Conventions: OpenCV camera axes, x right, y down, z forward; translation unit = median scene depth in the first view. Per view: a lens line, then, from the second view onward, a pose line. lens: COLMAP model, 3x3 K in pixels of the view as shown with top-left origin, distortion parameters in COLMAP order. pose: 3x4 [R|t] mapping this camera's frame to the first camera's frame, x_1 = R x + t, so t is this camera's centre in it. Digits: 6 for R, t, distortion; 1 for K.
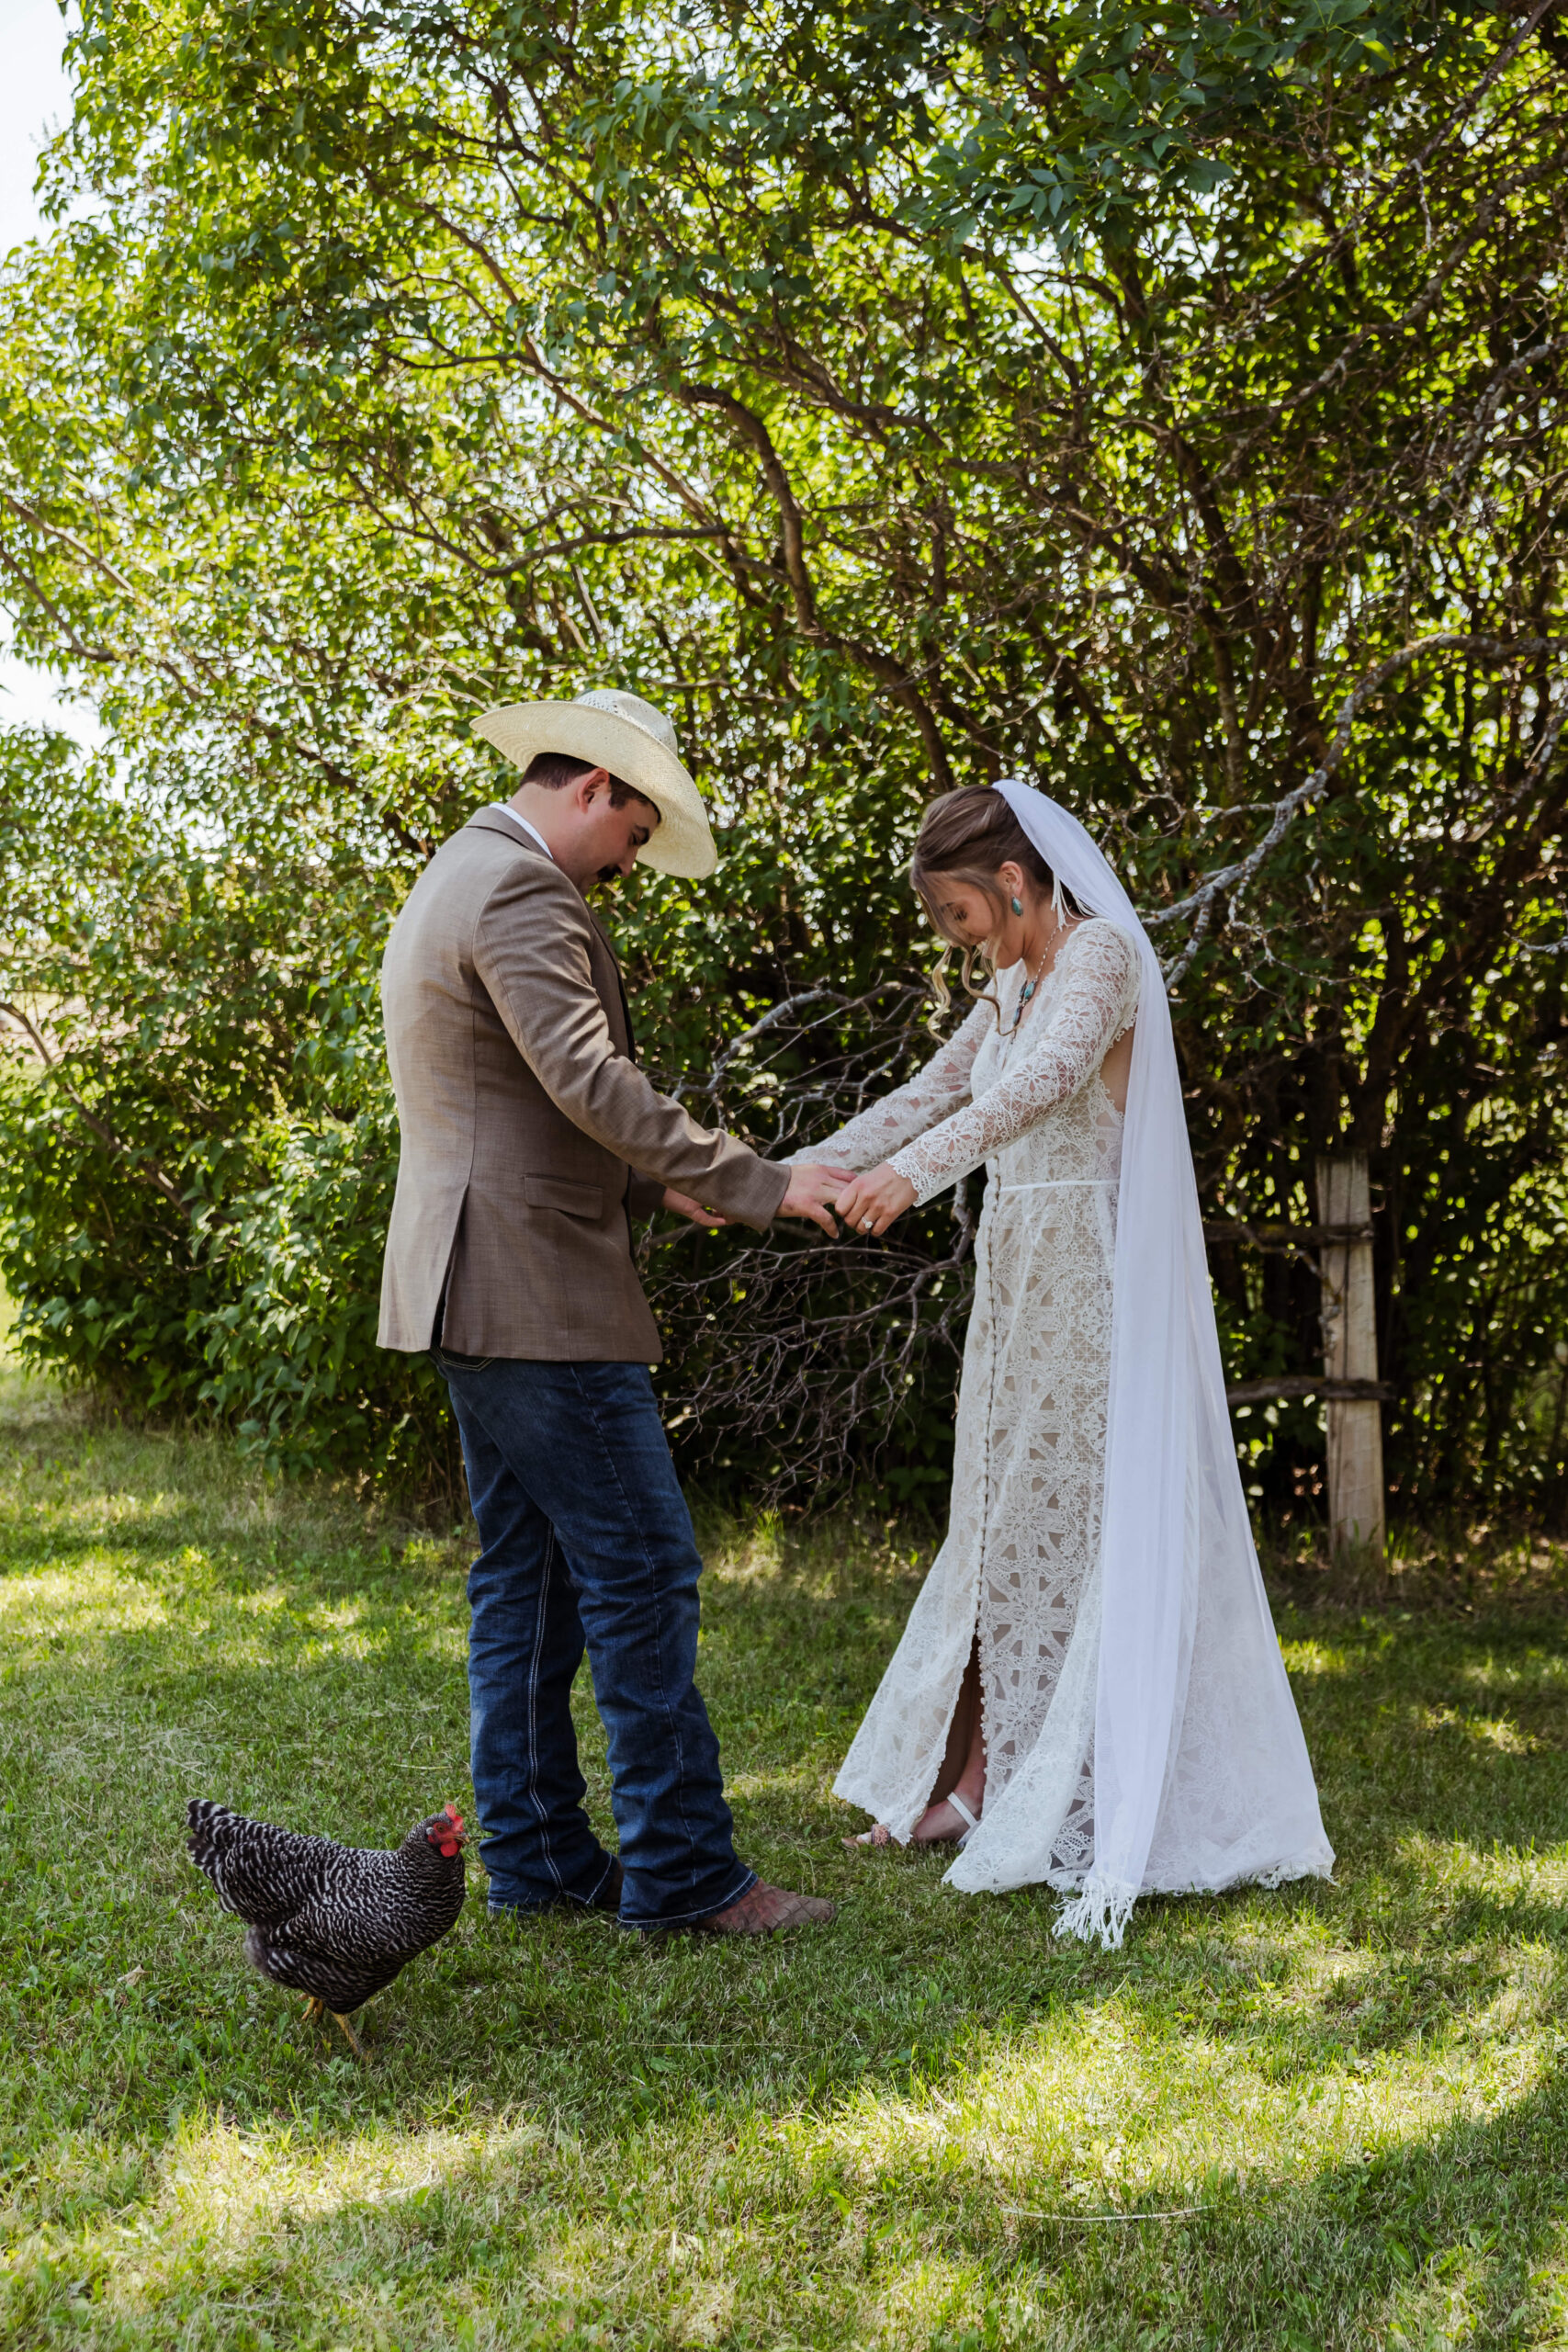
lens RADIAL K [[3607.6, 0, 680.0], [0, 3607.6, 1077.2], [0, 0, 1]] dist [0.022713, 0.017470]
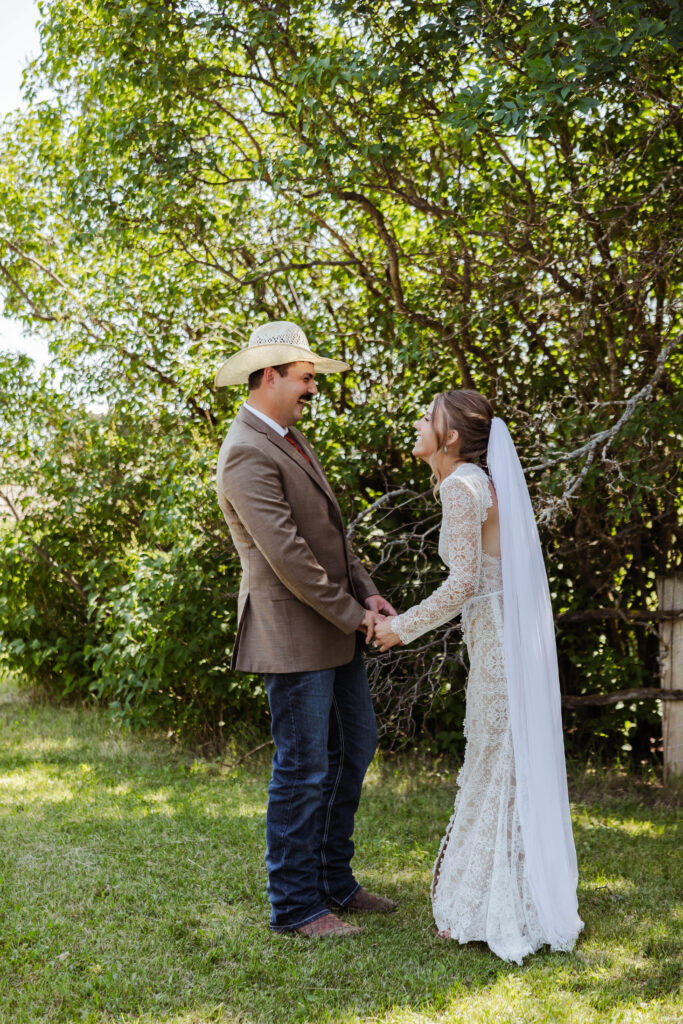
lens RADIAL K [[2076.9, 0, 393.9], [0, 2076.9, 393.1], [0, 0, 1]] dist [0.069246, 0.134057]
pose [[0.999651, 0.014120, 0.022306, 0.006657], [-0.012620, 0.997739, -0.066018, -0.000863], [-0.023187, 0.065714, 0.997569, -0.158634]]
